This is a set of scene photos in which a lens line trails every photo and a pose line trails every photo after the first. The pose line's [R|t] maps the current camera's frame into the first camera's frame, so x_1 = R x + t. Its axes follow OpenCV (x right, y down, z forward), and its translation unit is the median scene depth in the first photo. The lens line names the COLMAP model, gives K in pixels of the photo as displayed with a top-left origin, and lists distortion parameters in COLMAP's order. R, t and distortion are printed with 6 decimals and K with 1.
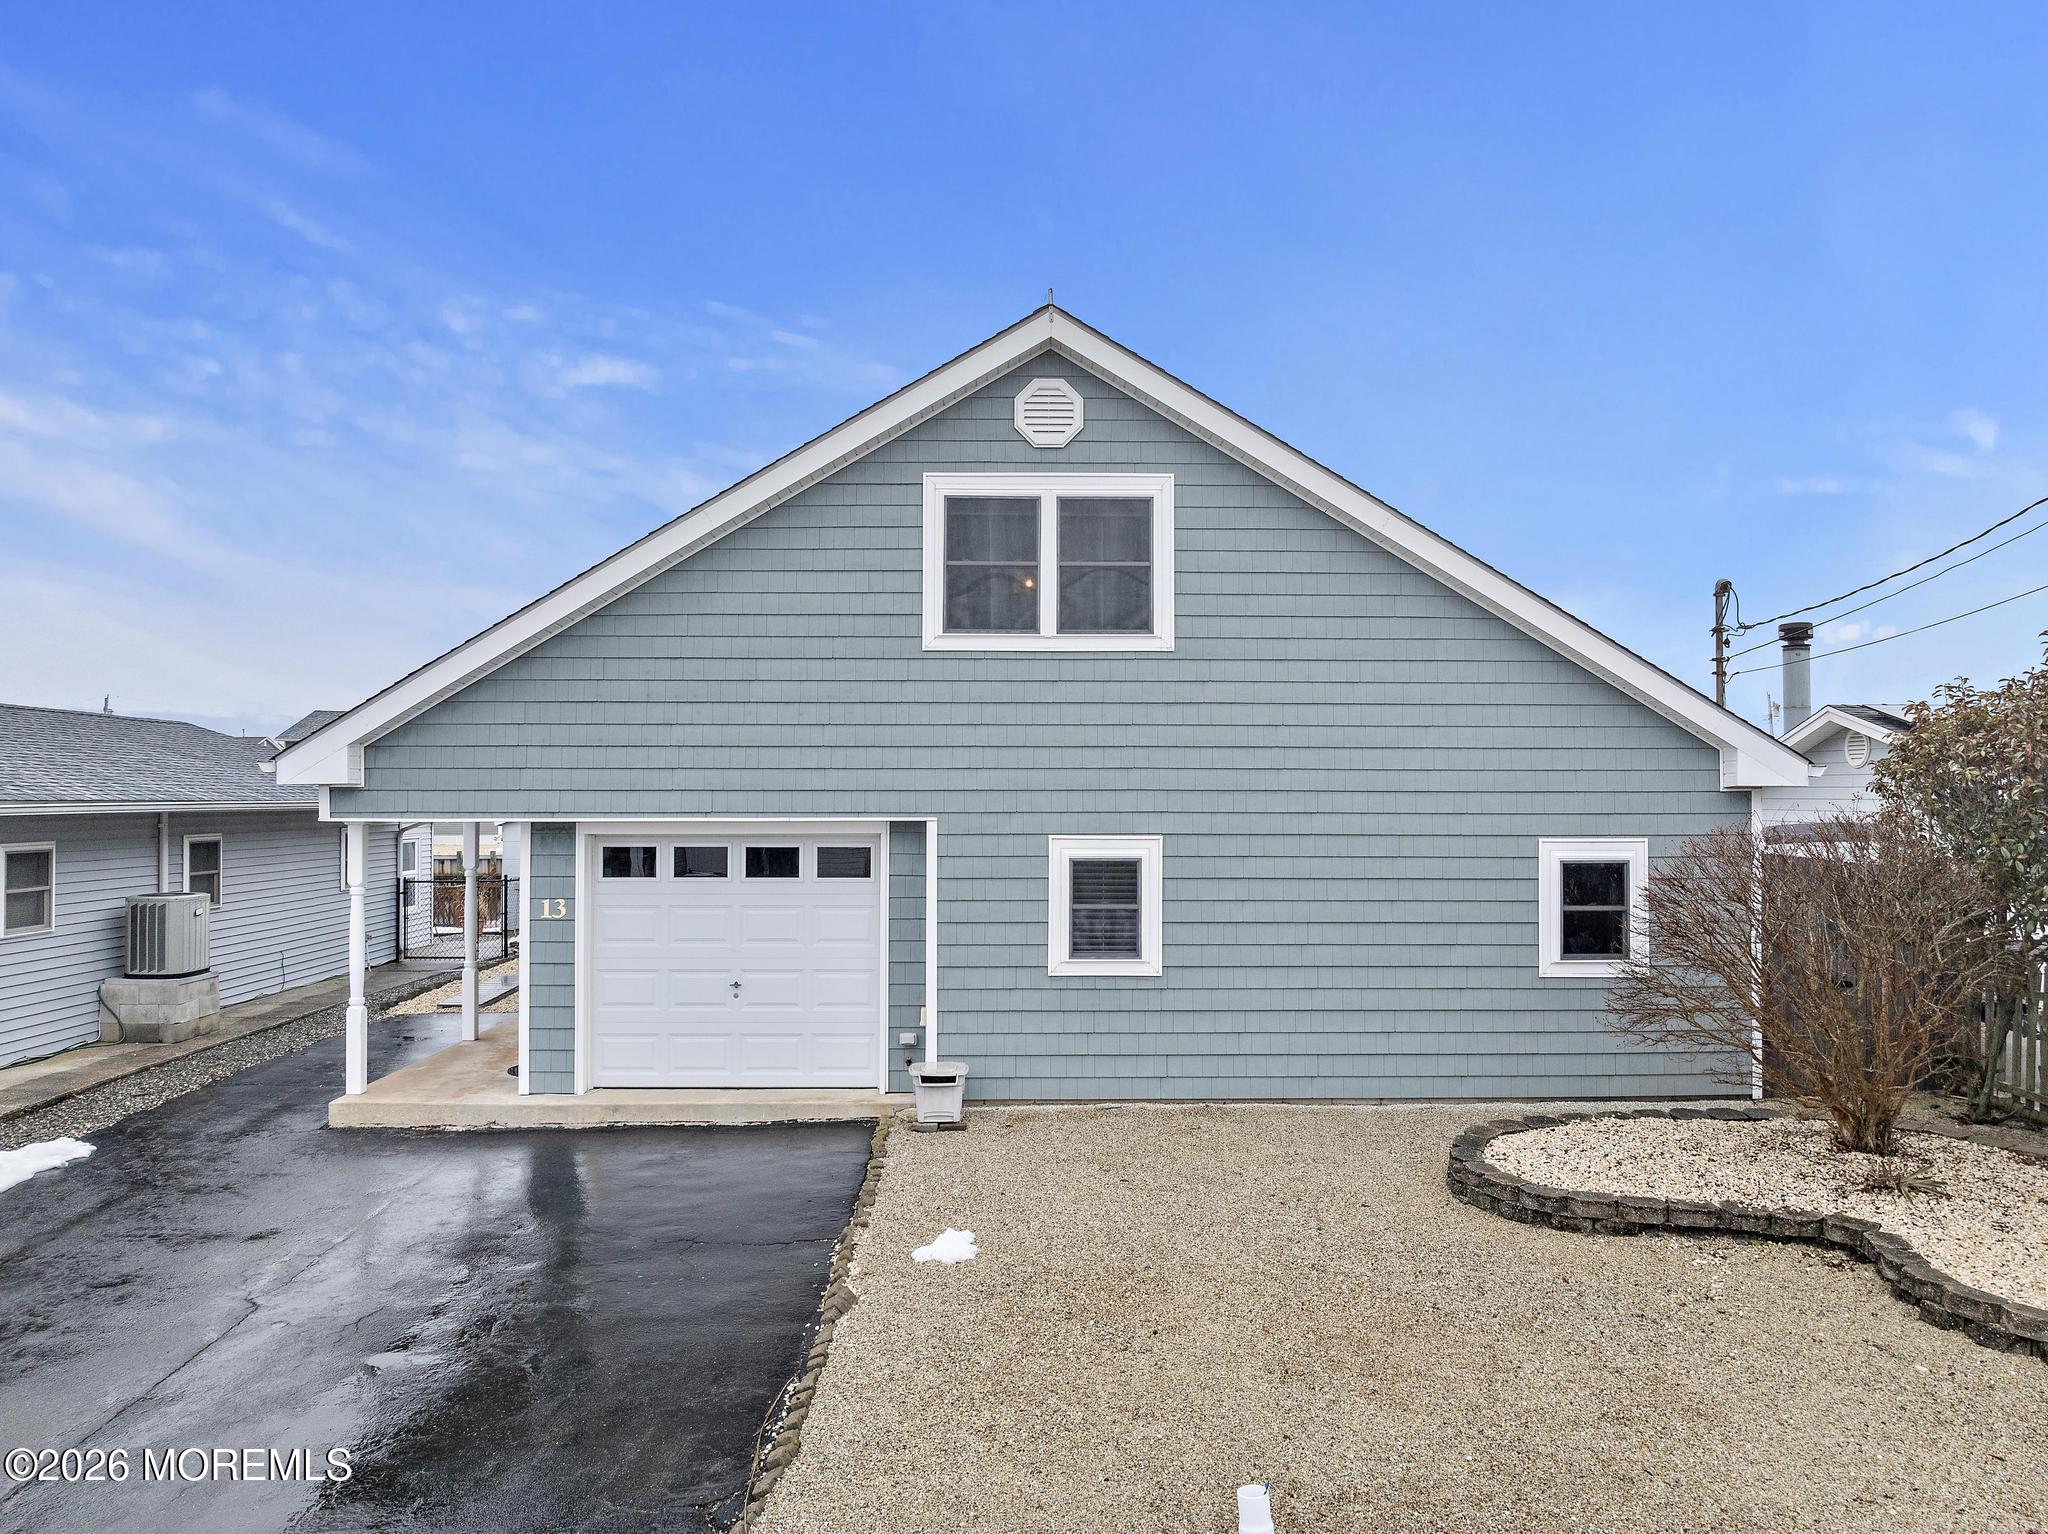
lens RADIAL K [[1442.2, 0, 1024.0], [0, 1442.2, 767.0], [0, 0, 1]] dist [-0.030499, -0.009118]
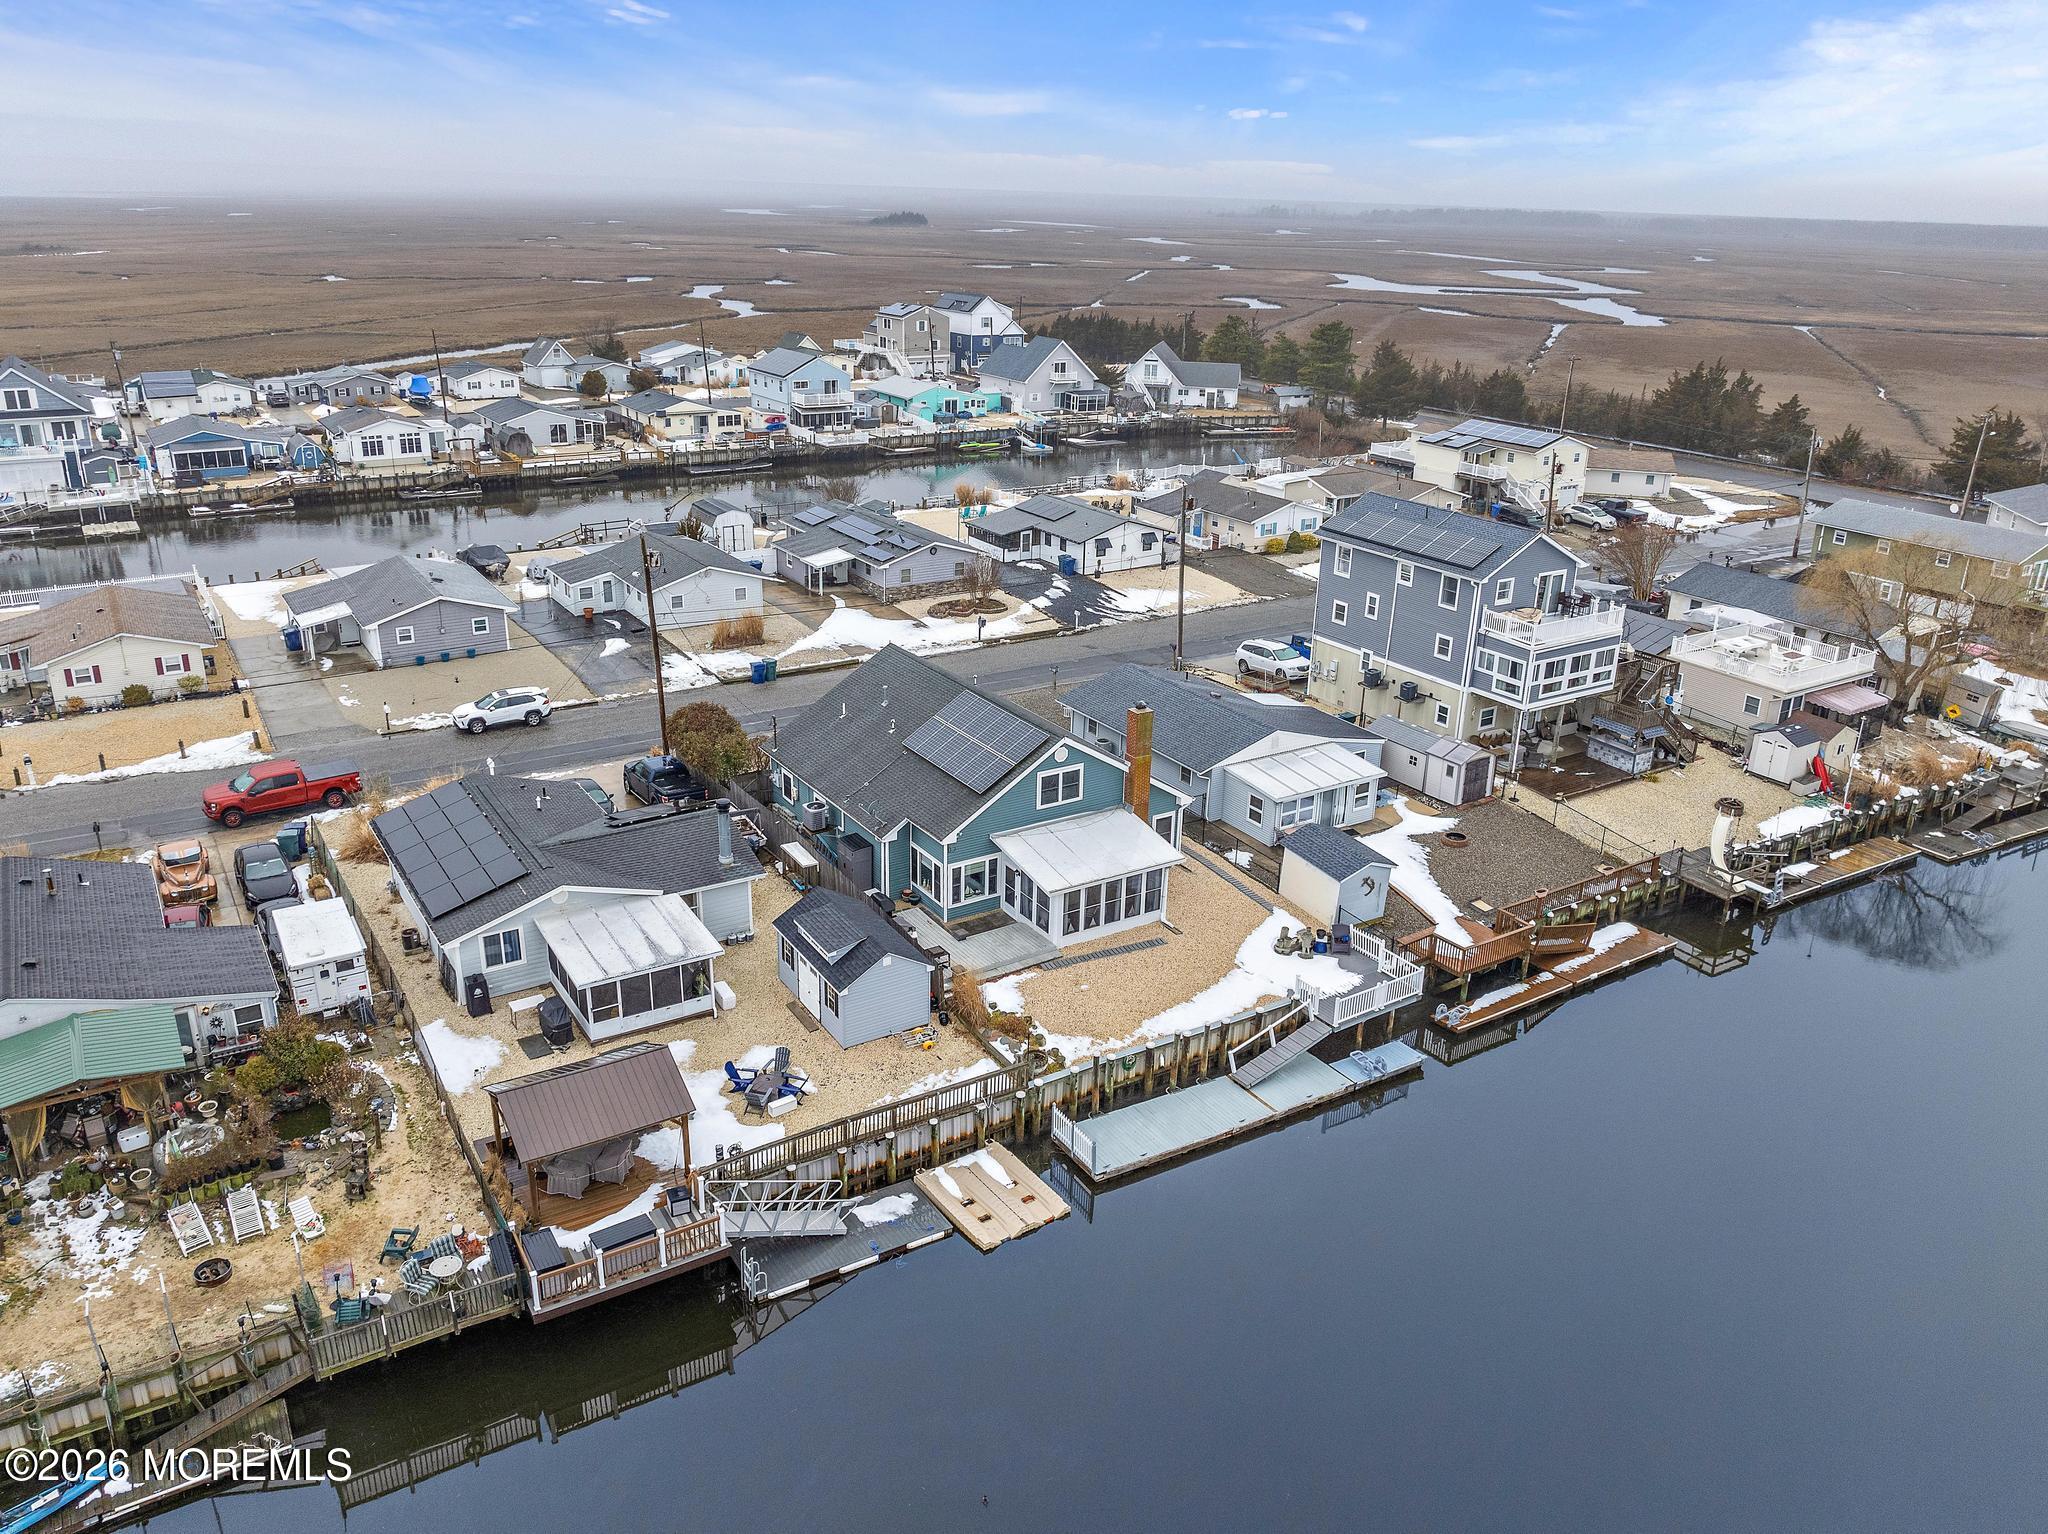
lens RADIAL K [[1516.6, 0, 1024.0], [0, 1516.6, 767.0], [0, 0, 1]] dist [-0.027853, -0.007391]
pose [[0.852813, -0.168852, 0.494165, -2.454847], [-0.030743, 0.928409, 0.370285, -1.982028], [-0.521310, -0.330976, 0.786569, -2.712301]]
